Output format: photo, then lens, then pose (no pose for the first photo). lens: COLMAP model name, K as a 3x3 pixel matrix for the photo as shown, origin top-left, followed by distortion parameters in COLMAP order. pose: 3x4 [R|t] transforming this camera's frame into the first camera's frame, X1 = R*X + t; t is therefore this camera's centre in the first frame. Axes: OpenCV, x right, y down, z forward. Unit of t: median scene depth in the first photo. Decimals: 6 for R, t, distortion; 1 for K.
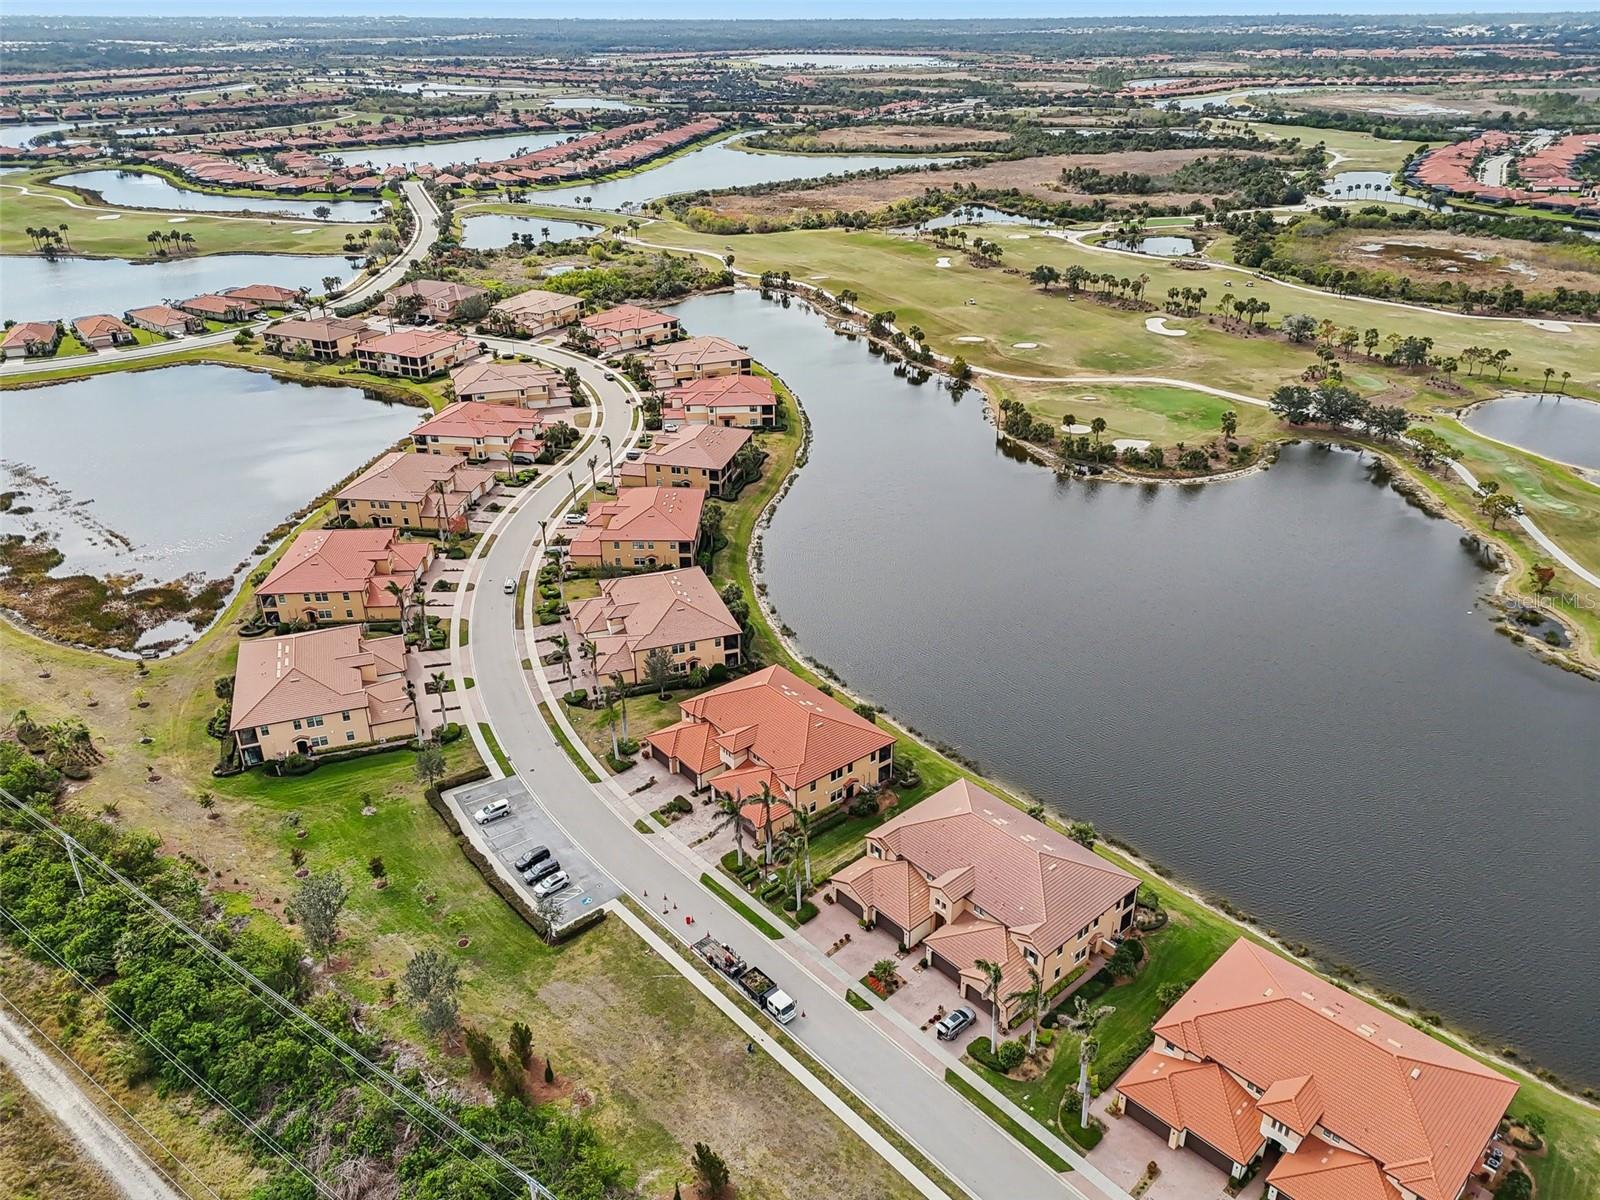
lens RADIAL K [[1168.6, 0, 812.7], [0, 1168.6, 597.5], [0, 0, 1]] dist [0.069650, -0.061984]
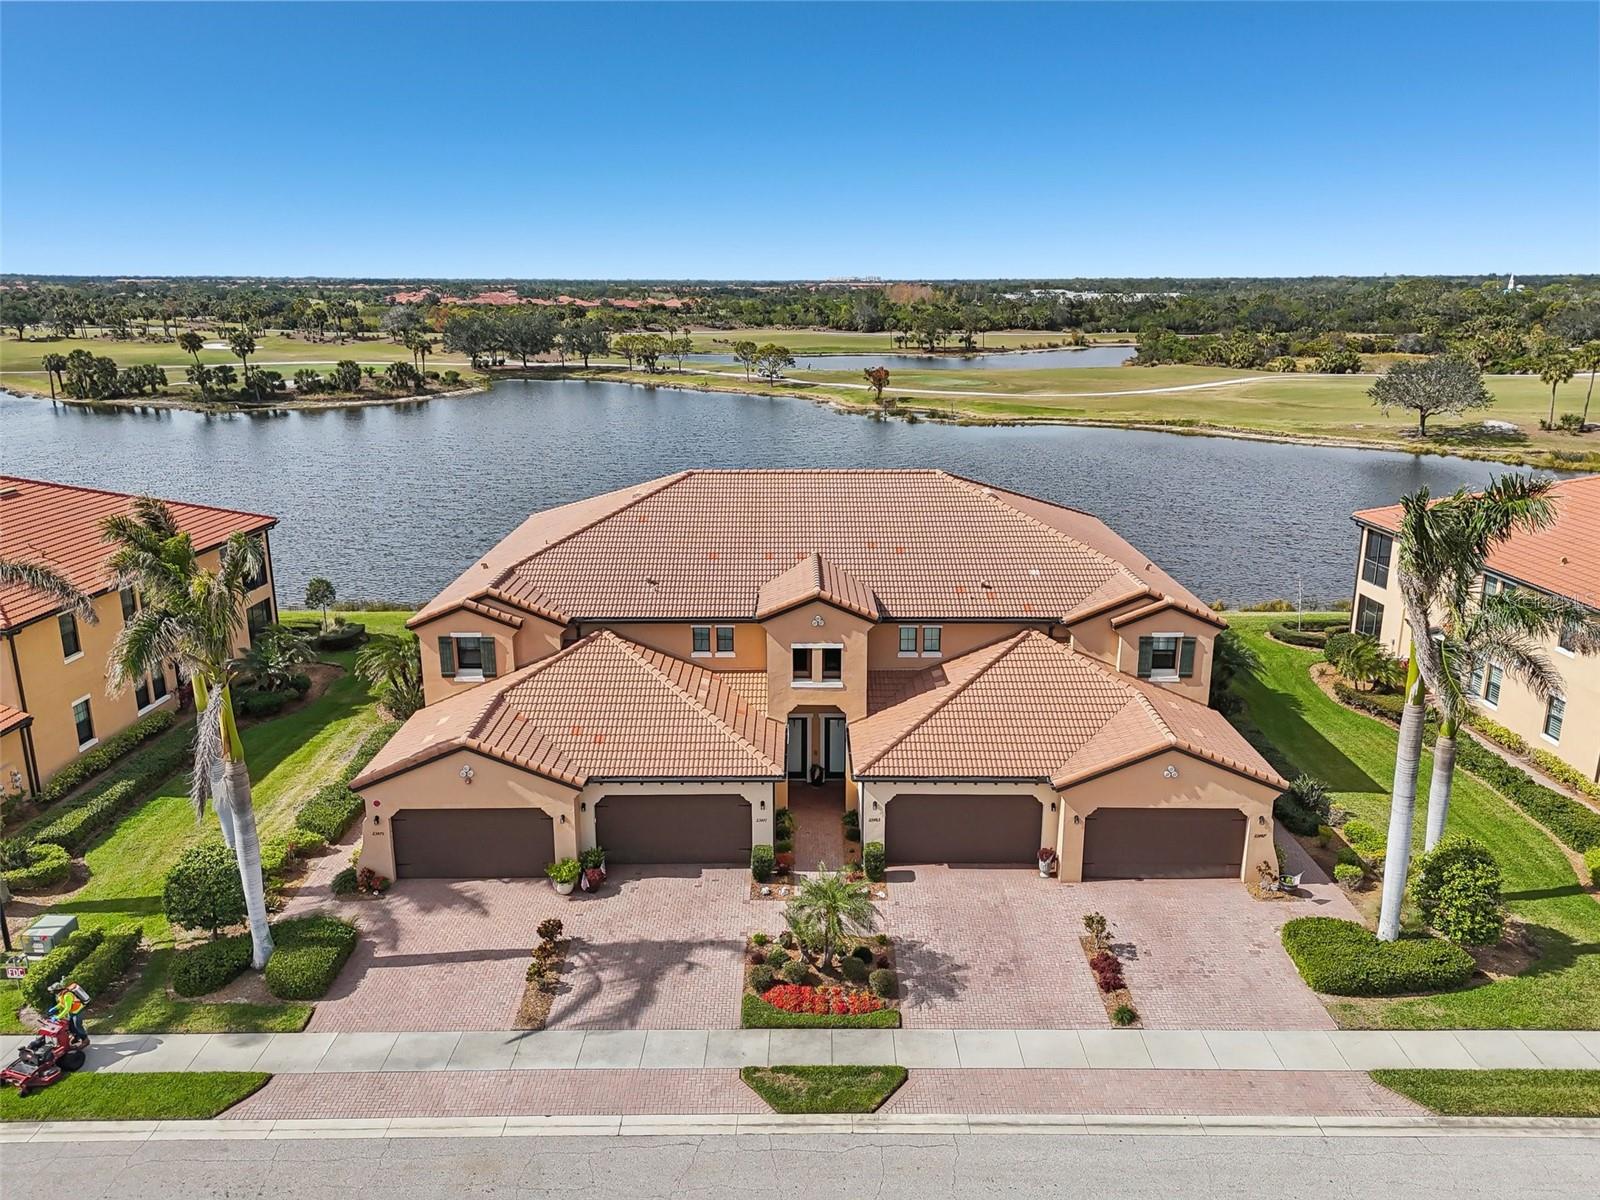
lens RADIAL K [[1168.6, 0, 802.4], [0, 1168.6, 597.5], [0, 0, 1]] dist [0.069650, -0.061984]
pose [[0.673664, -0.197954, 0.712033, -0.041628], [0.328776, 0.943143, -0.048855, 0.114164], [-0.661879, 0.267011, 0.700444, 0.352776]]
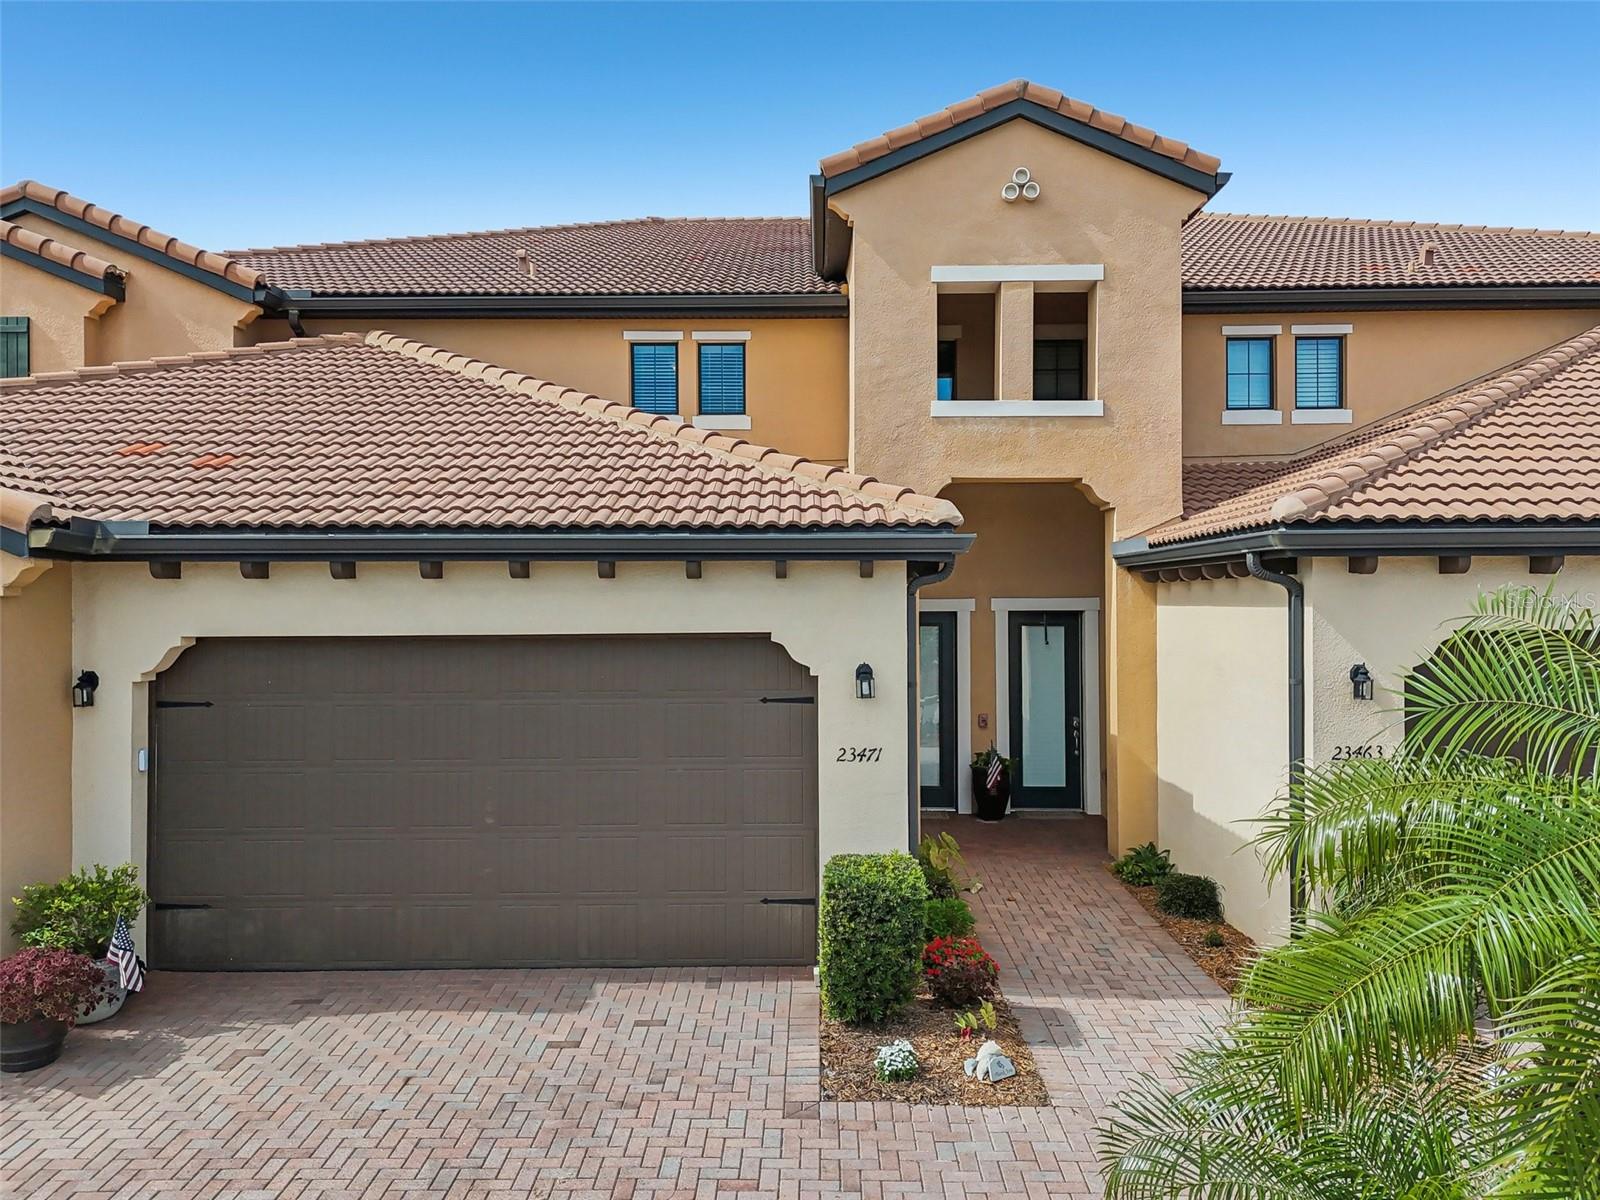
lens RADIAL K [[1168.6, 0, 798.2], [0, 1168.6, 606.9], [0, 0, 1]] dist [0.069650, -0.061984]
pose [[0.685441, -0.000029, 0.728128, 0.014513], [0.326701, 0.893701, -0.307513, 0.133113], [-0.650720, 0.448662, 0.612589, 0.427070]]
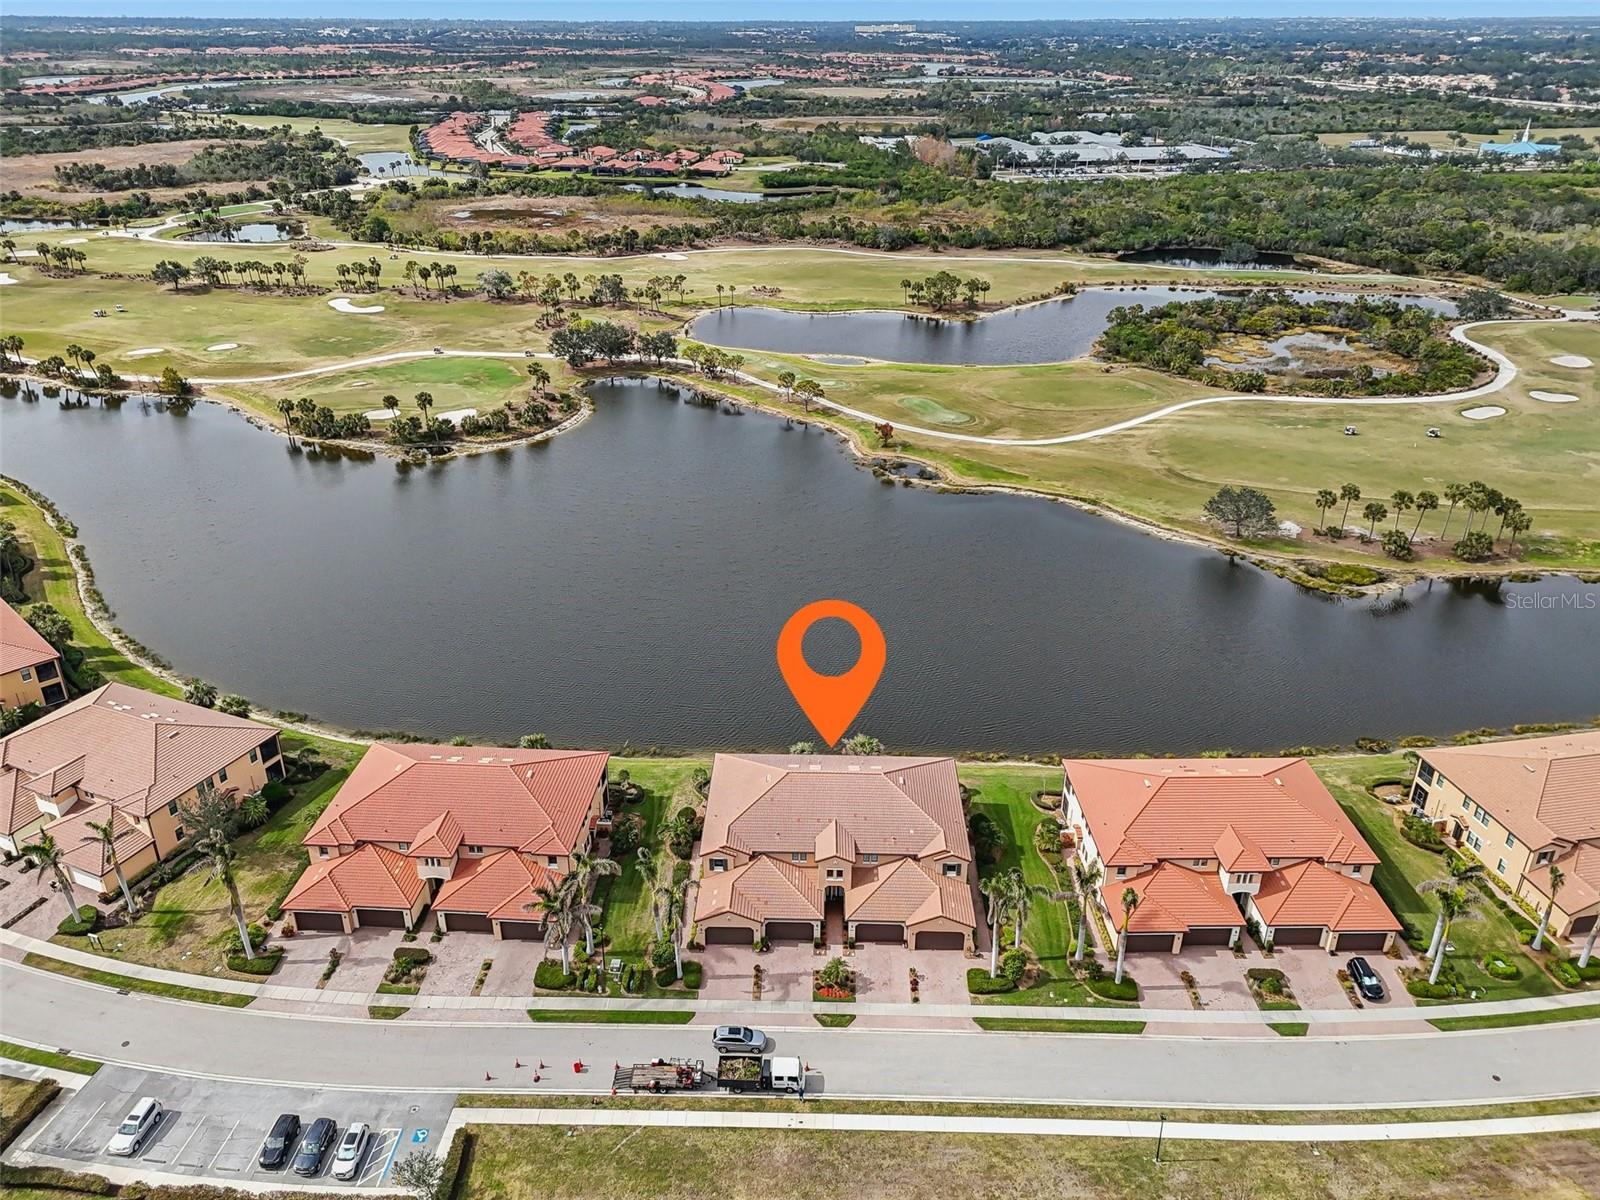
lens RADIAL K [[1168.6, 0, 804.5], [0, 1168.6, 593.4], [0, 0, 1]] dist [0.069650, -0.061984]
pose [[0.688486, -0.313648, 0.653920, -0.183110], [0.316985, 0.941105, 0.117653, -0.020967], [-0.652309, 0.126280, 0.747360, 0.147399]]
